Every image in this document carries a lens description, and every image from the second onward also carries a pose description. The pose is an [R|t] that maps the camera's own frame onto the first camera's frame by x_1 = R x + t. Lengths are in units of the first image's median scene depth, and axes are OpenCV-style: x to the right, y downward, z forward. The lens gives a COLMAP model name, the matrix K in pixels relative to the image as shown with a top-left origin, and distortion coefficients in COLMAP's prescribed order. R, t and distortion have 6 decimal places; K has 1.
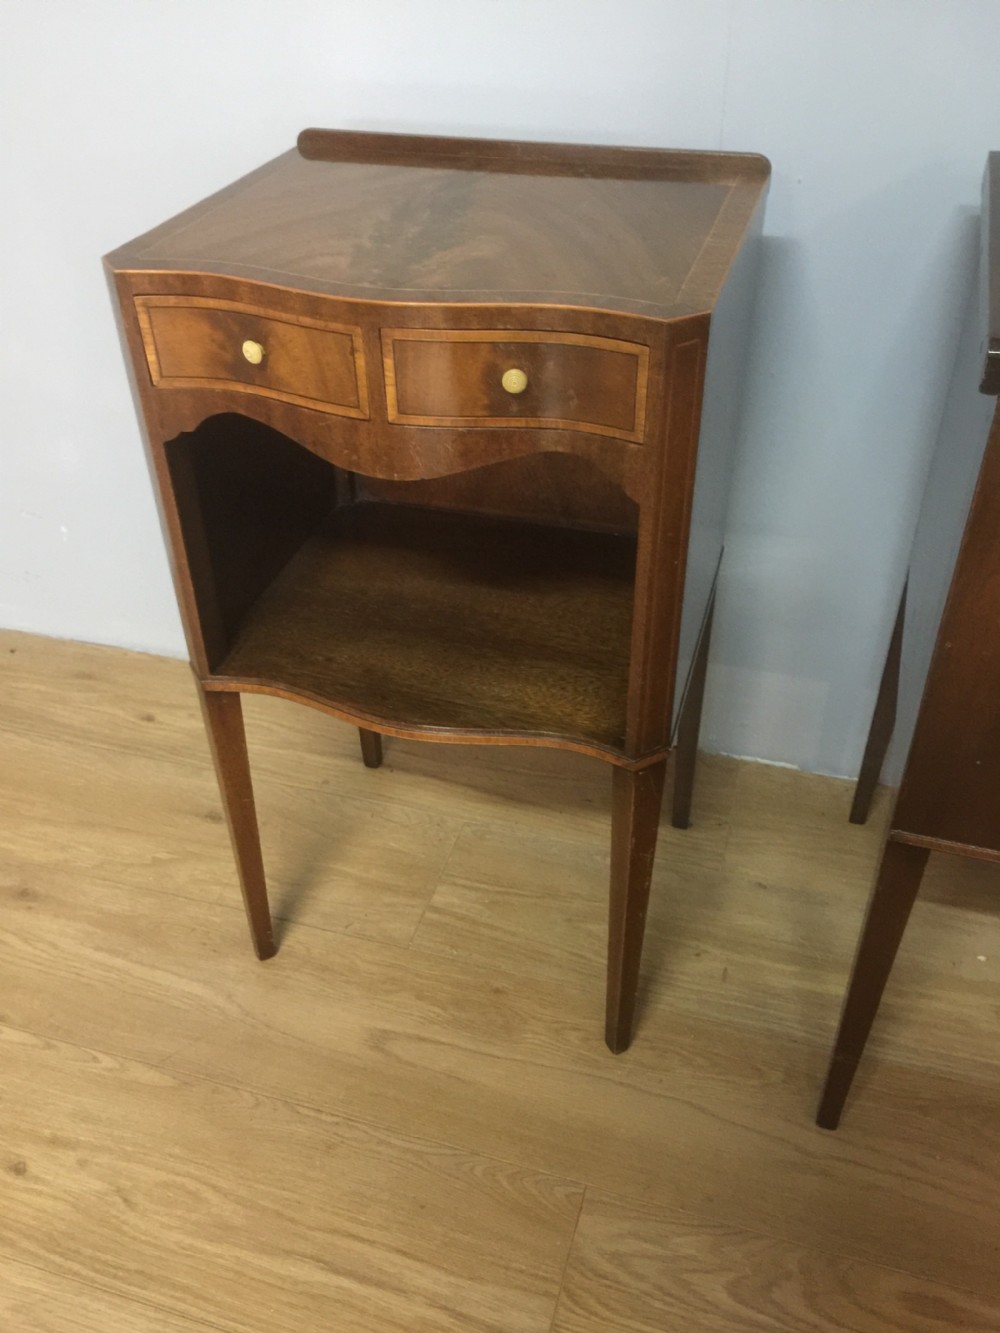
lens RADIAL K [[1135.1, 0, 503.4], [0, 1135.1, 664.3], [0, 0, 1]] dist [0.083022, -0.111606]
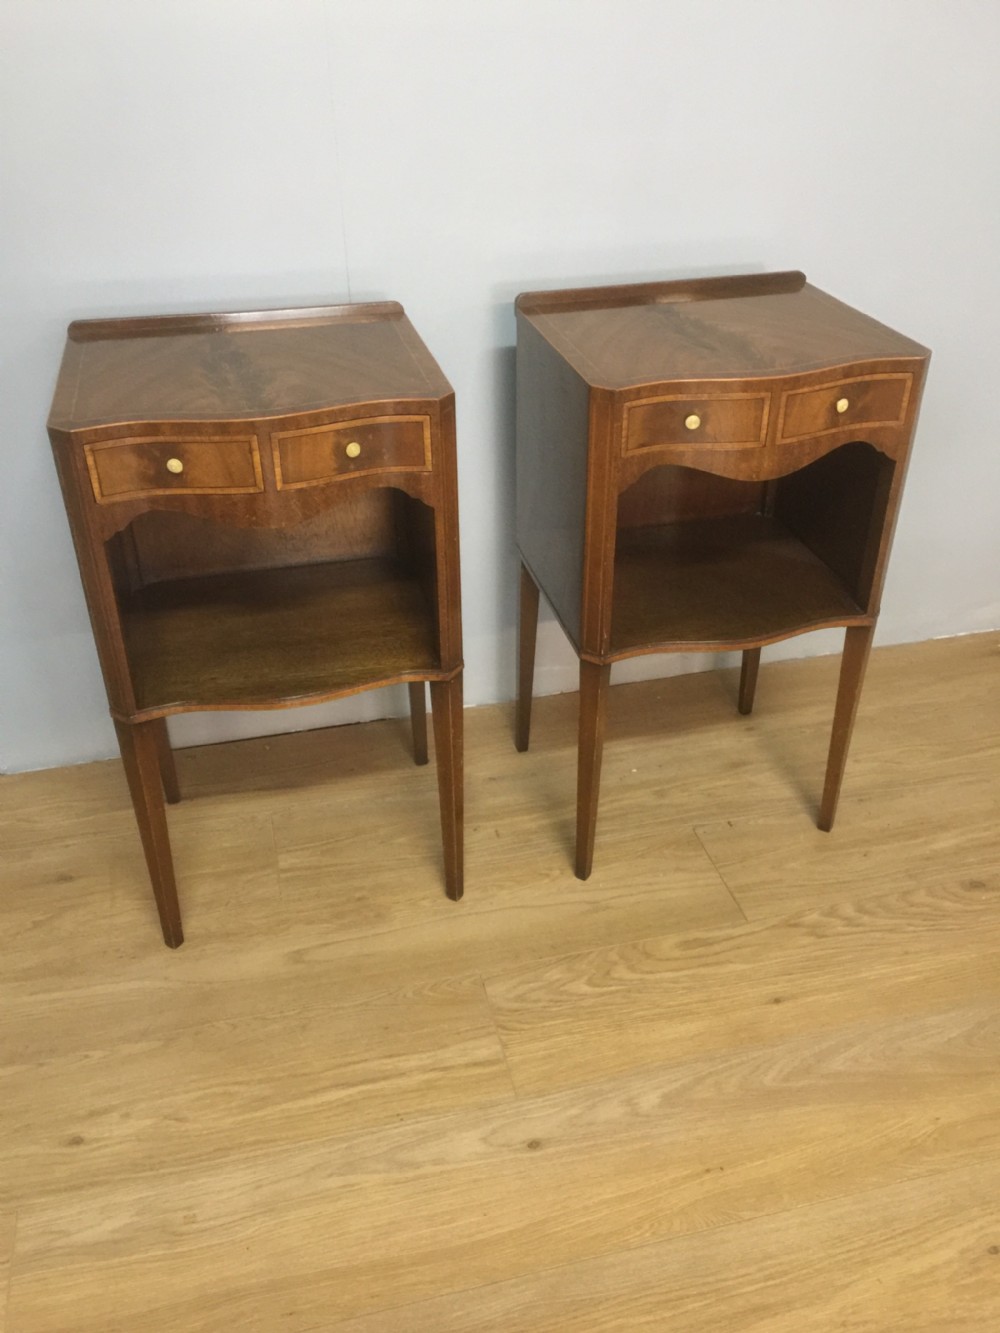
lens RADIAL K [[1135.1, 0, 500.1], [0, 1135.1, 663.9], [0, 0, 1]] dist [0.083022, -0.111606]
pose [[0.861008, -0.262996, 0.435314, -0.465181], [0.299842, 0.953841, -0.016791, 0.109851], [-0.410805, 0.144982, 0.900122, -0.418044]]
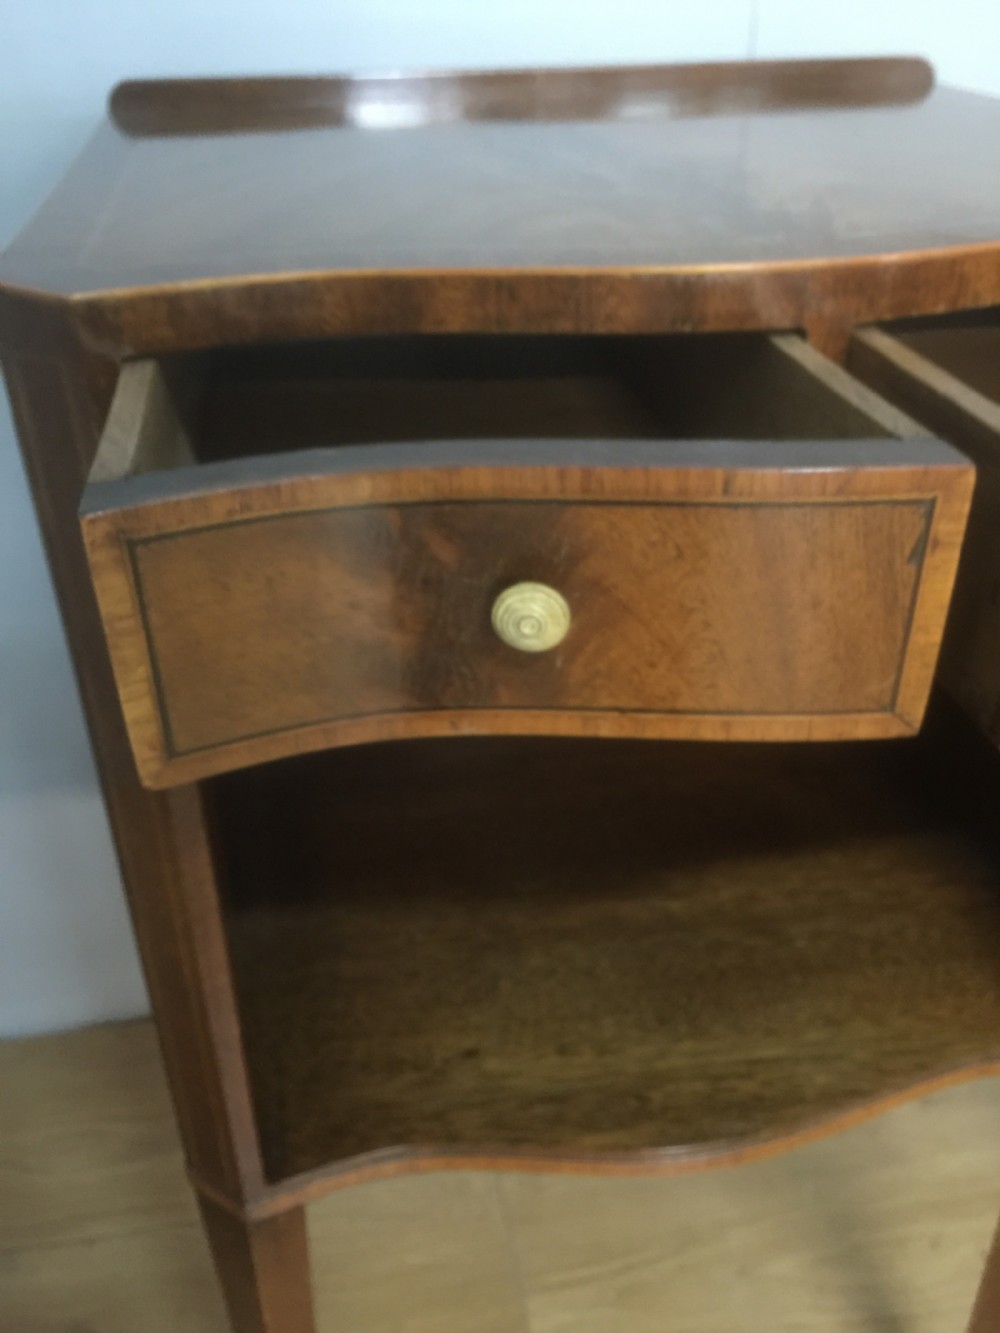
lens RADIAL K [[1135.1, 0, 511.1], [0, 1135.1, 664.5], [0, 0, 1]] dist [0.083022, -0.111606]
pose [[0.890520, -0.232076, 0.391299, -0.302759], [0.271722, 0.961161, -0.048330, -0.142894], [-0.364885, 0.149364, 0.918994, 0.511869]]
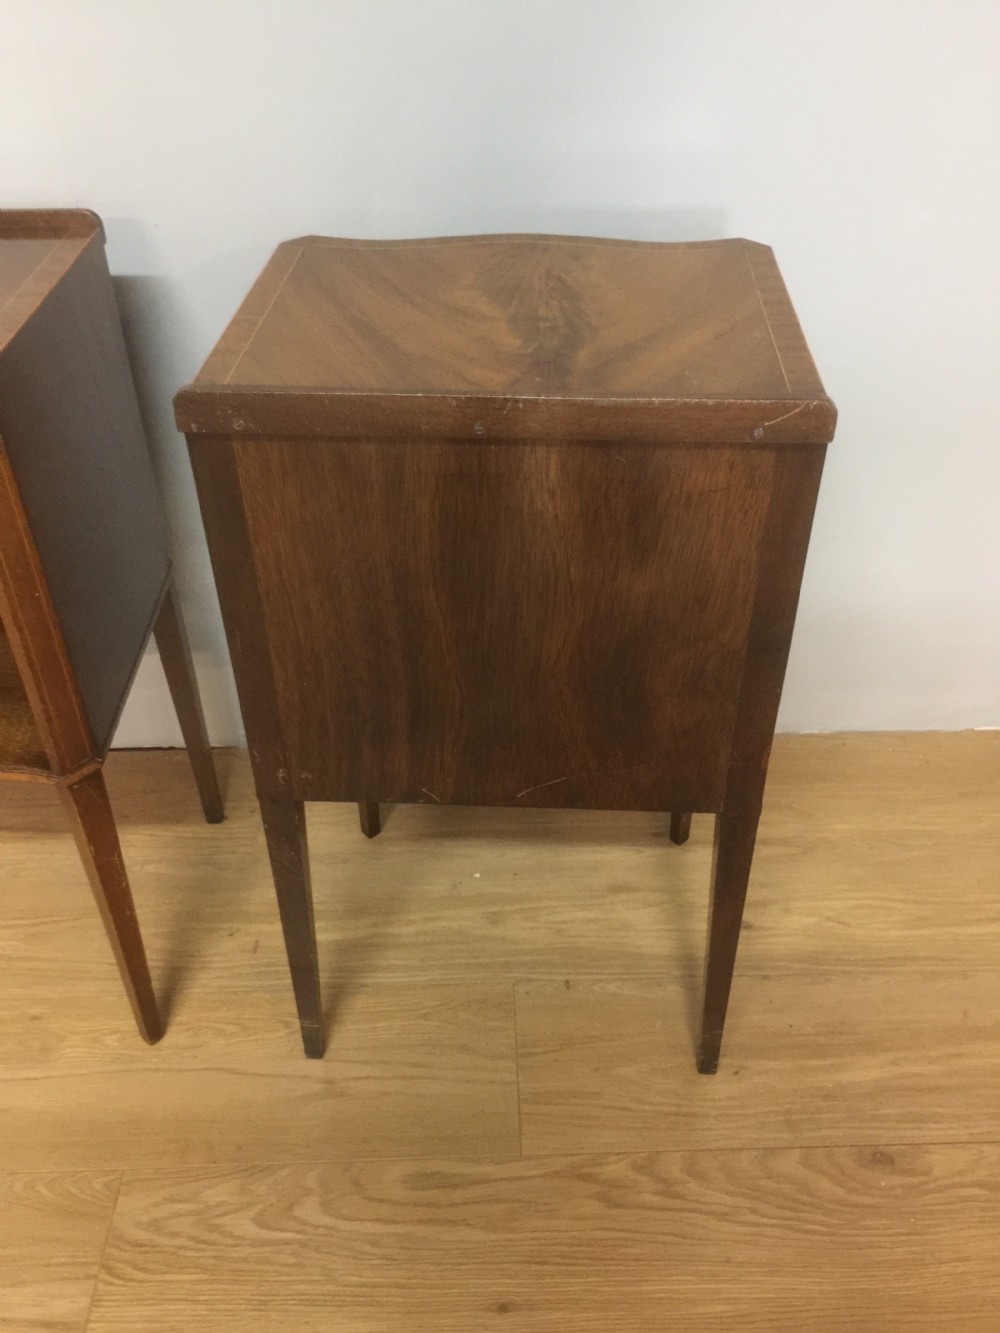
lens RADIAL K [[1135.1, 0, 506.1], [0, 1135.1, 665.6], [0, 0, 1]] dist [0.083022, -0.111606]
pose [[0.949242, -0.182359, 0.256290, 0.232471], [0.180658, 0.983077, 0.030377, 0.021976], [-0.257493, 0.017465, 0.966122, -0.149711]]
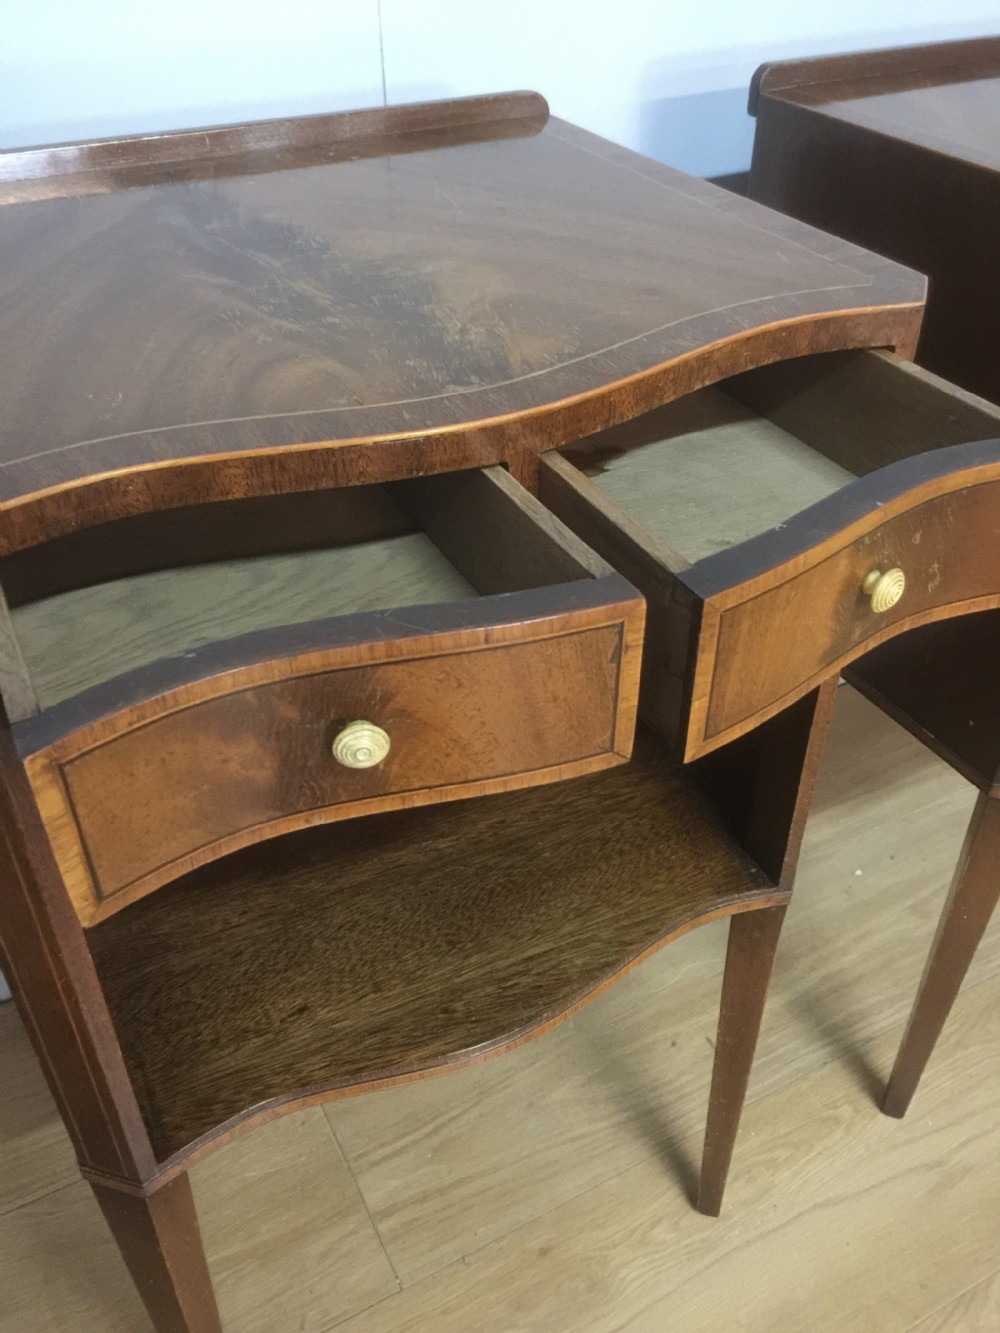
lens RADIAL K [[1135.1, 0, 497.5], [0, 1135.1, 664.2], [0, 0, 1]] dist [0.083022, -0.111606]
pose [[0.714499, -0.417598, 0.561341, -0.350266], [0.412246, 0.899545, 0.144474, -0.217201], [-0.565283, 0.128184, 0.814876, 0.434715]]
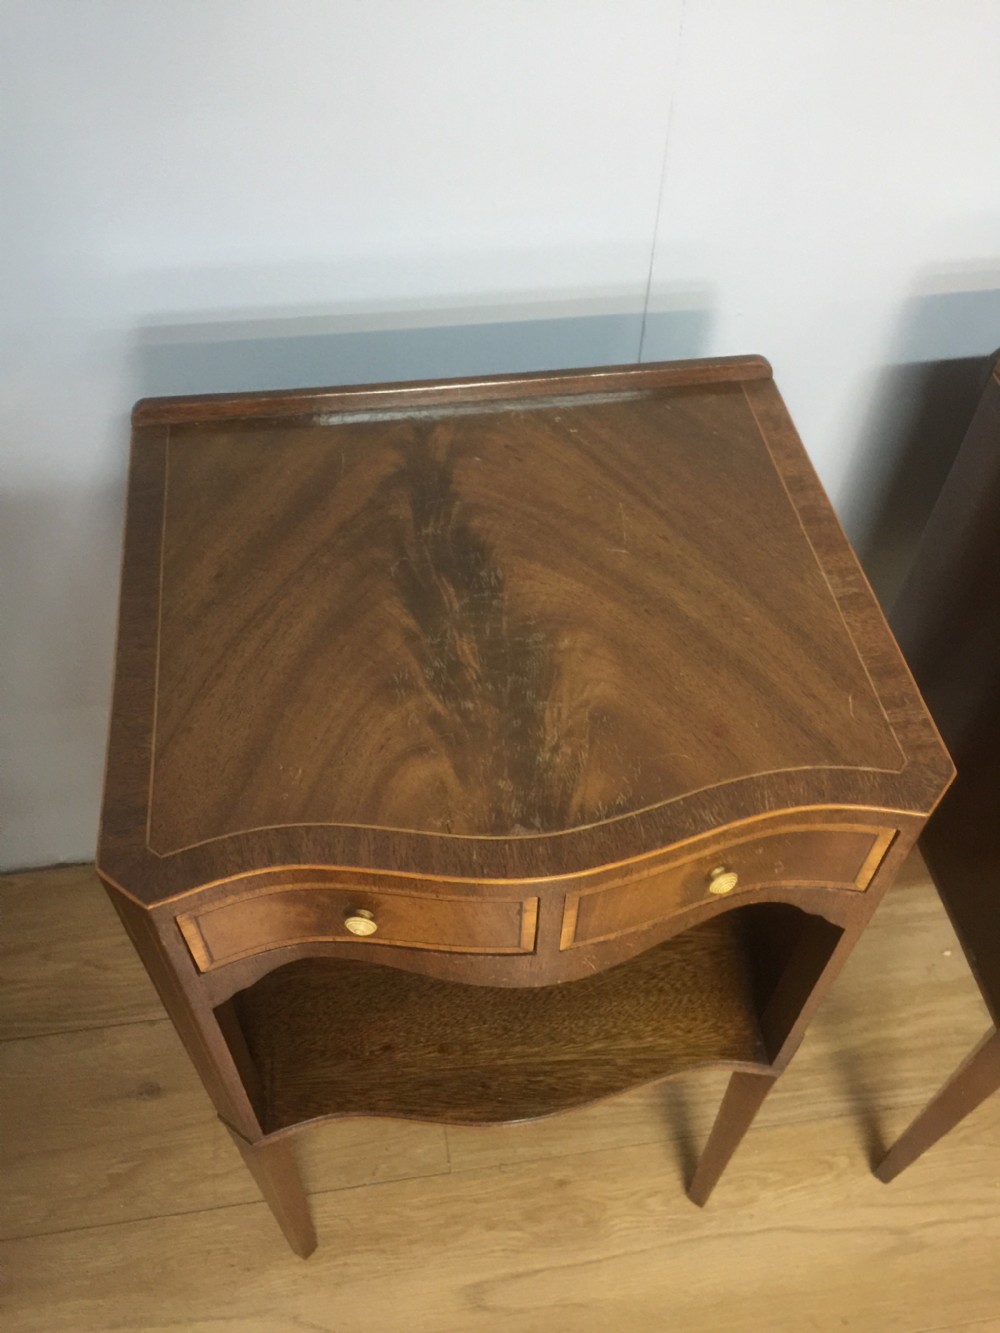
lens RADIAL K [[1135.1, 0, 501.2], [0, 1135.1, 667.8], [0, 0, 1]] dist [0.083022, -0.111606]
pose [[0.906576, -0.308614, 0.287885, -0.237610], [0.227074, 0.931652, 0.283659, -0.490552], [-0.355749, -0.191787, 0.914691, 0.264262]]
